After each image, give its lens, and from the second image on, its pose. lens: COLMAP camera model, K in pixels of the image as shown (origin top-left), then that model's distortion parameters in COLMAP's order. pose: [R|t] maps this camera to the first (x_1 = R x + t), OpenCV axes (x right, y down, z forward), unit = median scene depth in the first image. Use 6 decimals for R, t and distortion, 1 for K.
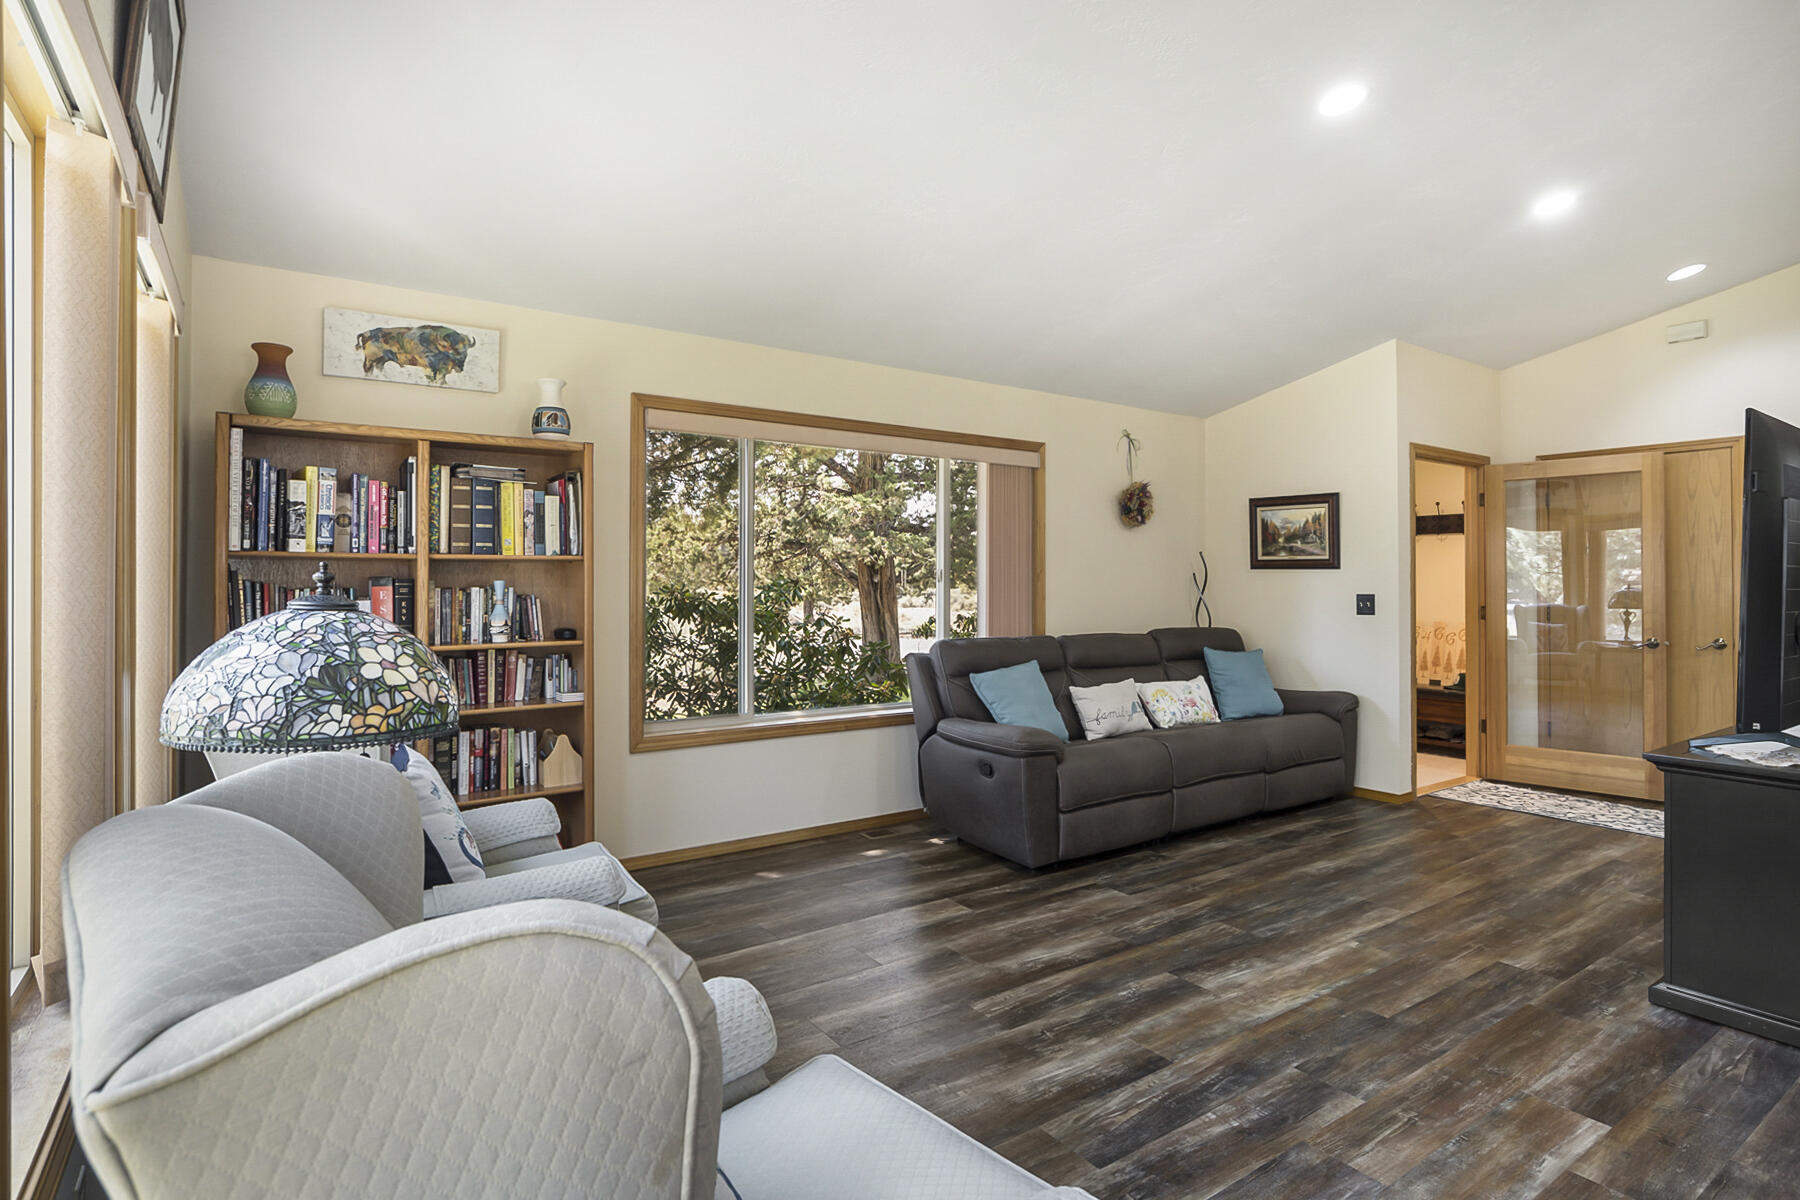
lens RADIAL K [[912.4, 0, 904.3], [0, 912.4, 588.3], [0, 0, 1]] dist [-0.020140, 0.007397]
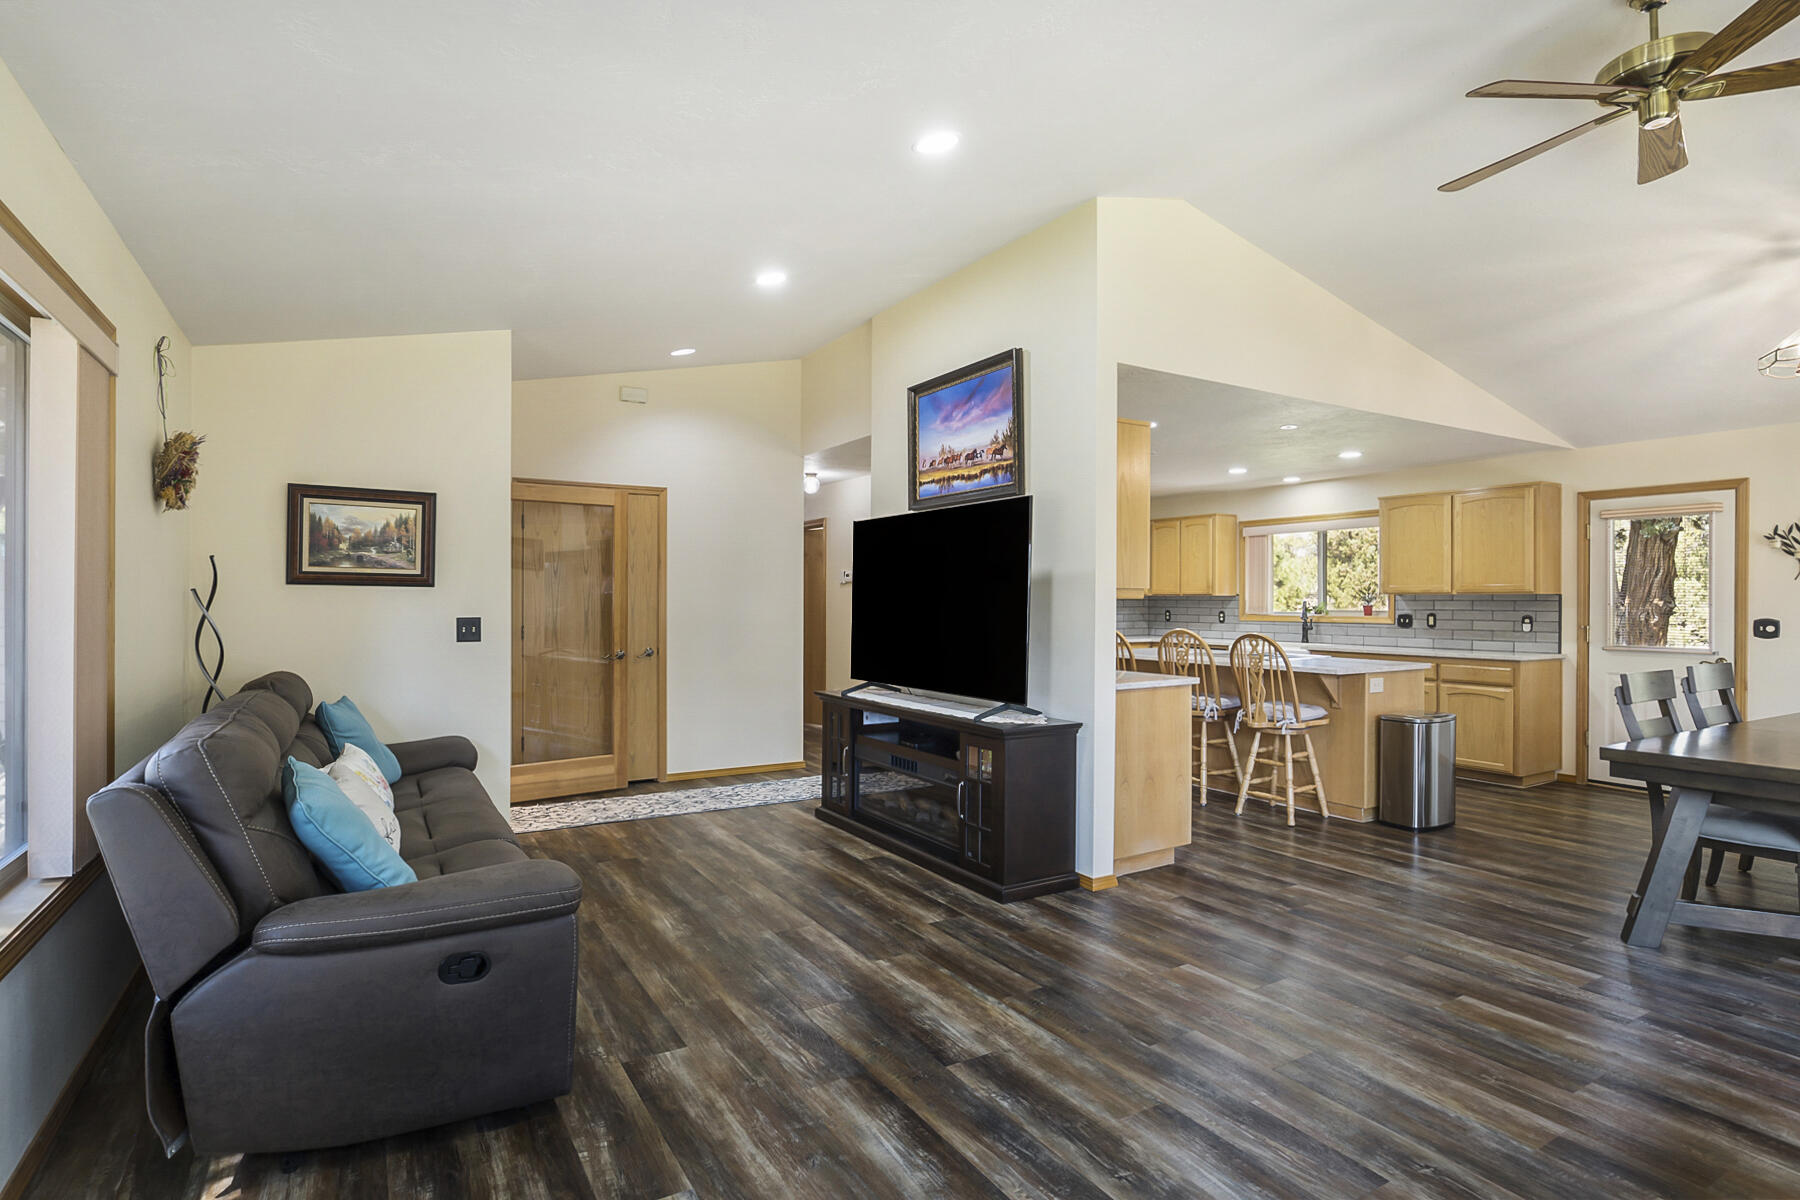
lens RADIAL K [[912.4, 0, 893.4], [0, 912.4, 597.7], [0, 0, 1]] dist [-0.020140, 0.007397]
pose [[0.071727, 0.002356, 0.997421, -0.480389], [-0.000158, 0.999997, -0.002350, -0.015709], [-0.997424, 0.000011, 0.071728, 0.830665]]
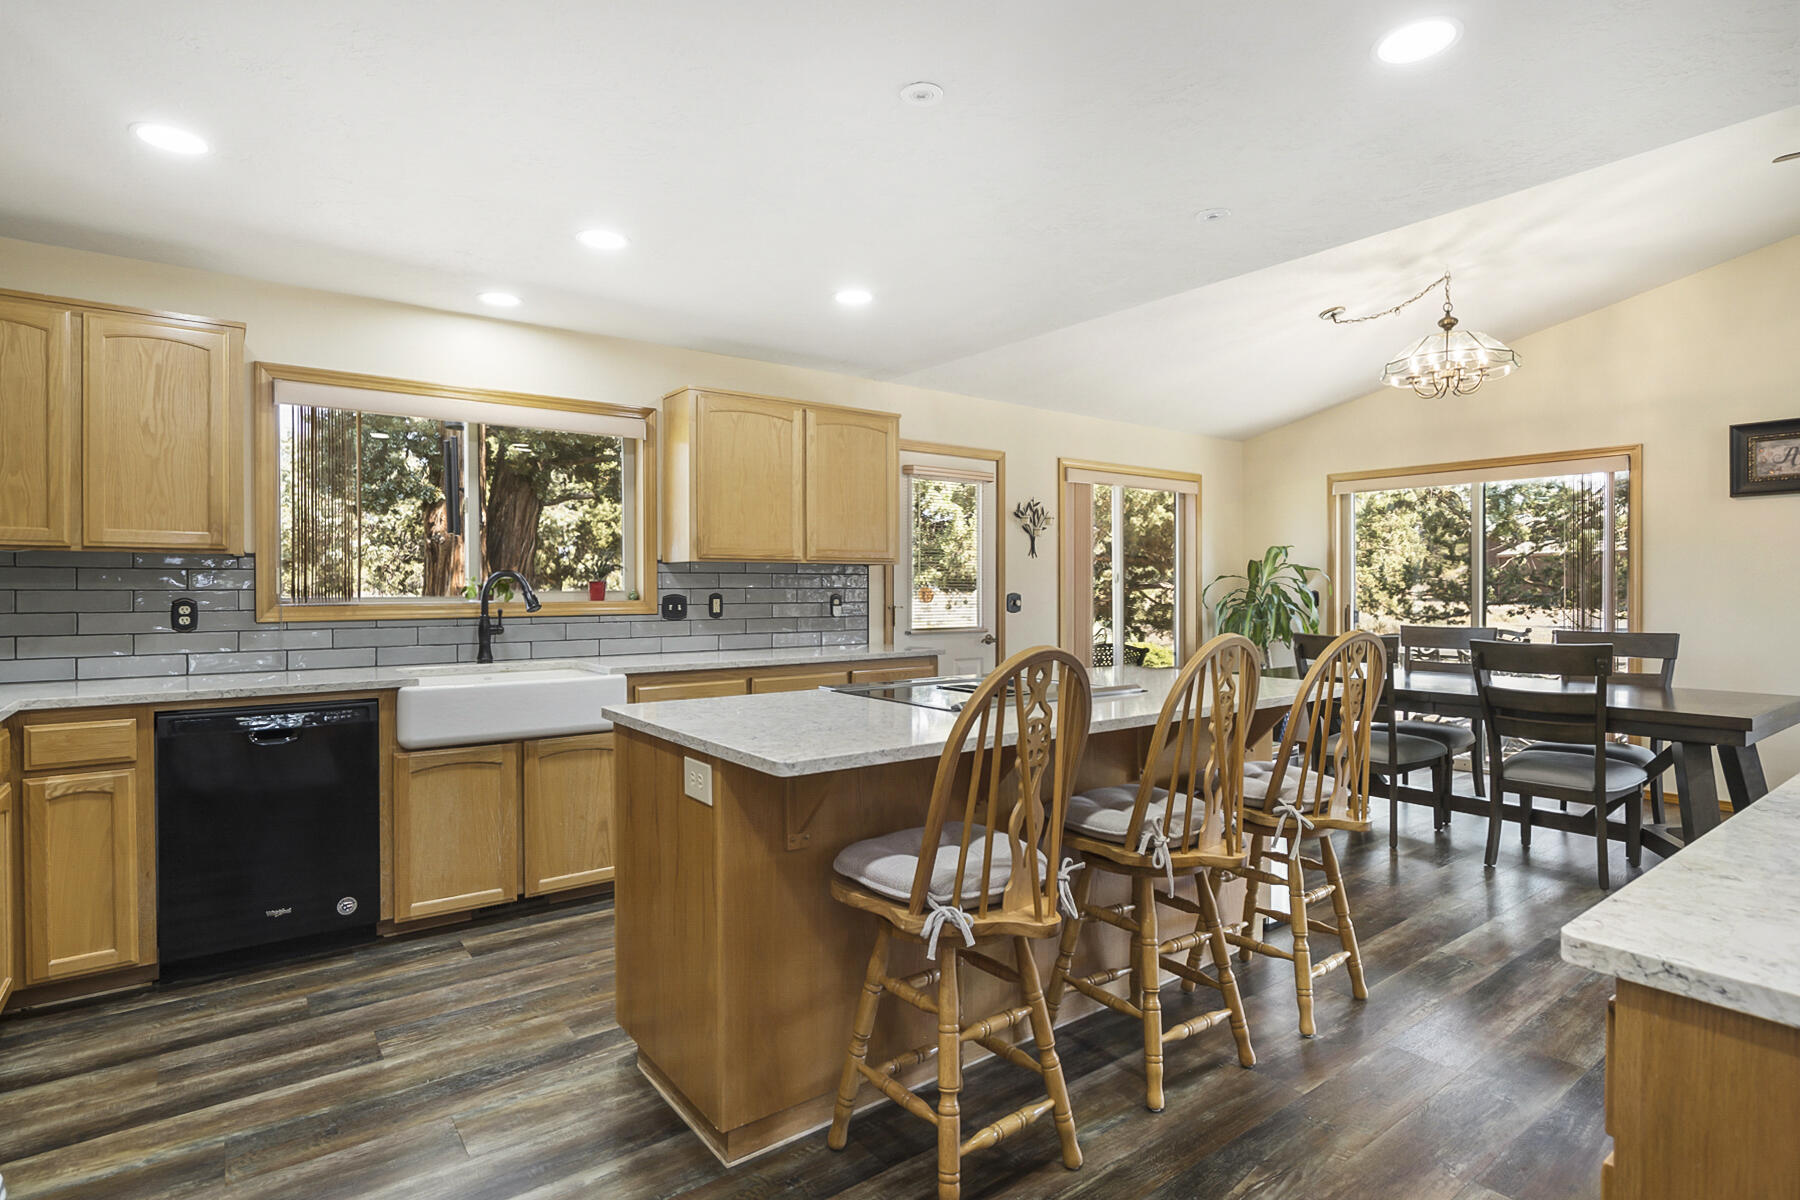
lens RADIAL K [[912.4, 0, 899.8], [0, 912.4, 593.1], [0, 0, 1]] dist [-0.020140, 0.007397]
pose [[-0.999097, 0.001485, -0.042472, 1.493565], [0.001179, 0.999973, 0.007239, 0.005499], [0.042482, 0.007183, -0.999071, 1.036264]]
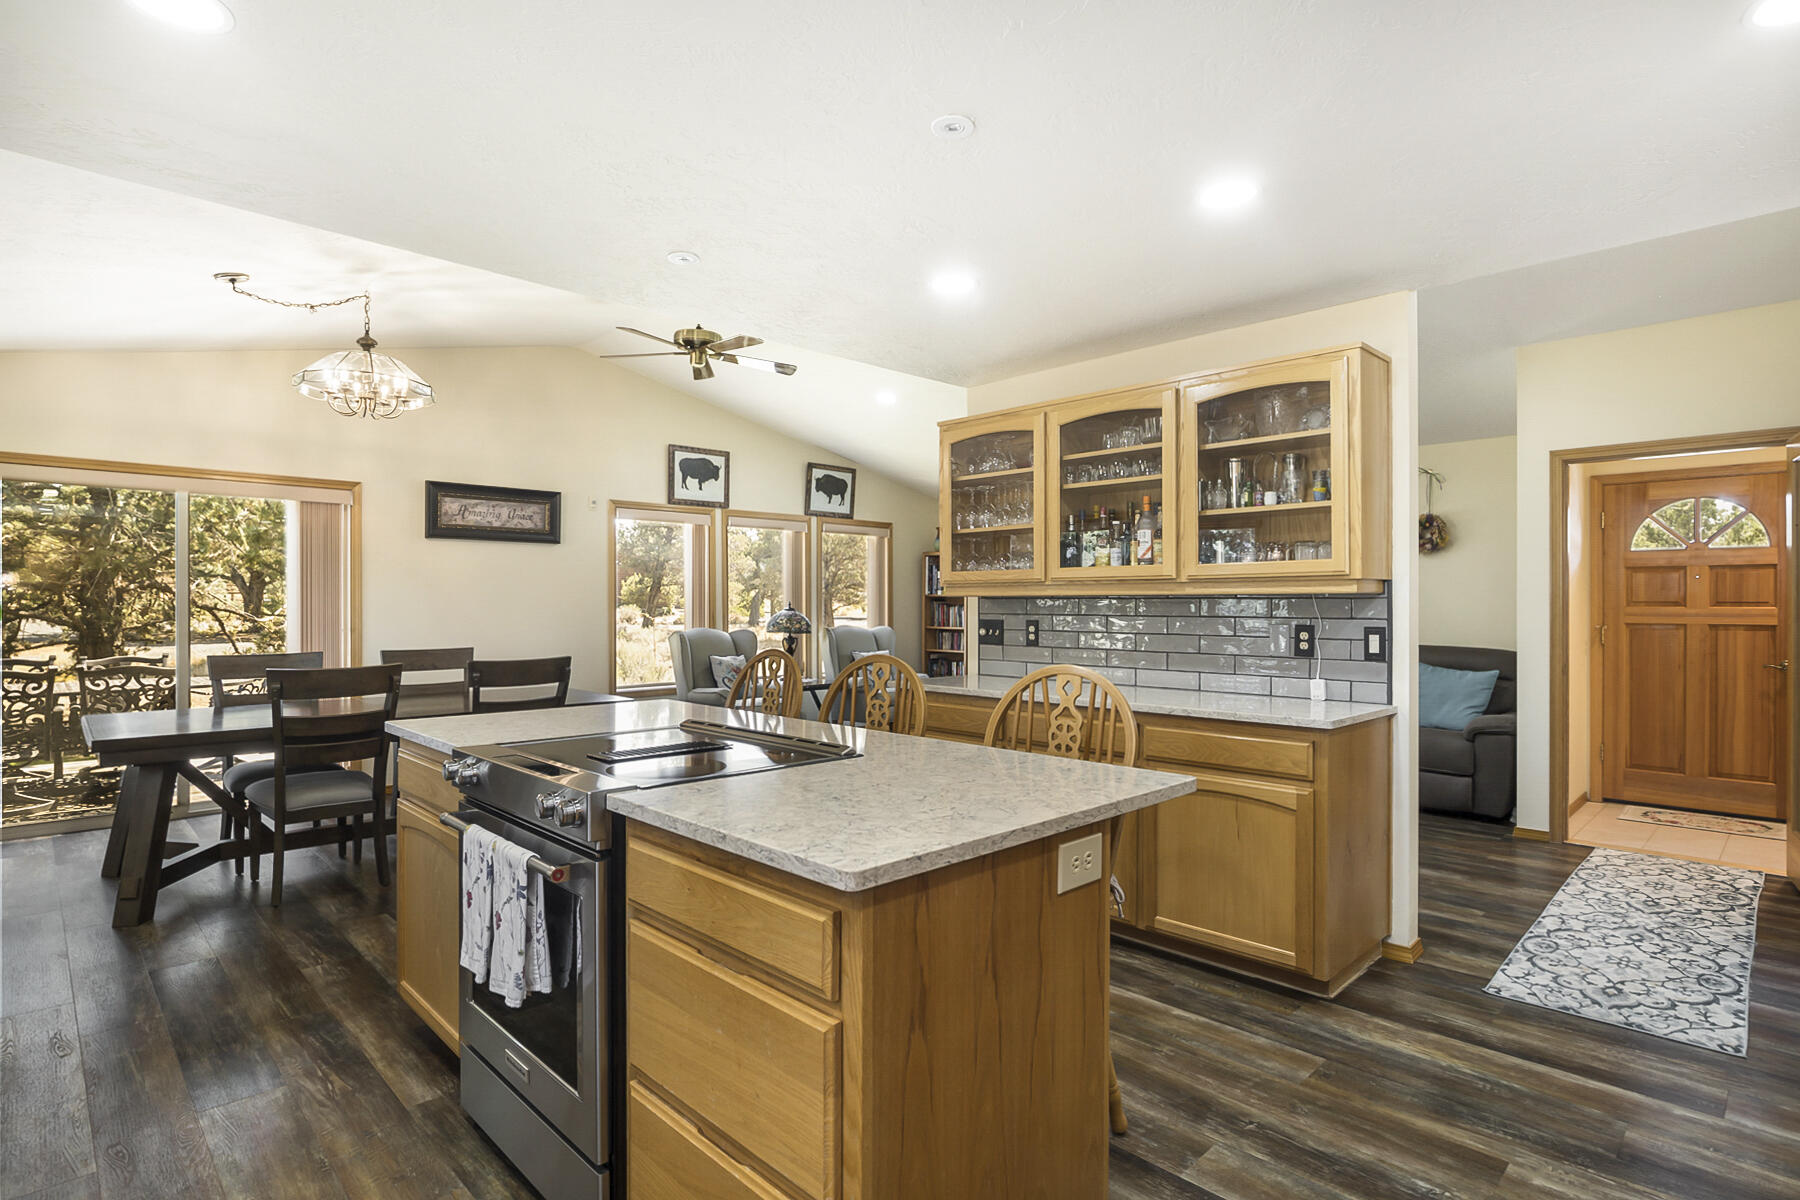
lens RADIAL K [[912.4, 0, 898.5], [0, 912.4, 609.5], [0, 0, 1]] dist [-0.020140, 0.007397]
pose [[0.171331, 0.006344, -0.985193, 2.039918], [-0.003124, 0.999978, 0.005896, -0.006108], [0.985209, 0.002068, 0.171347, 0.291116]]
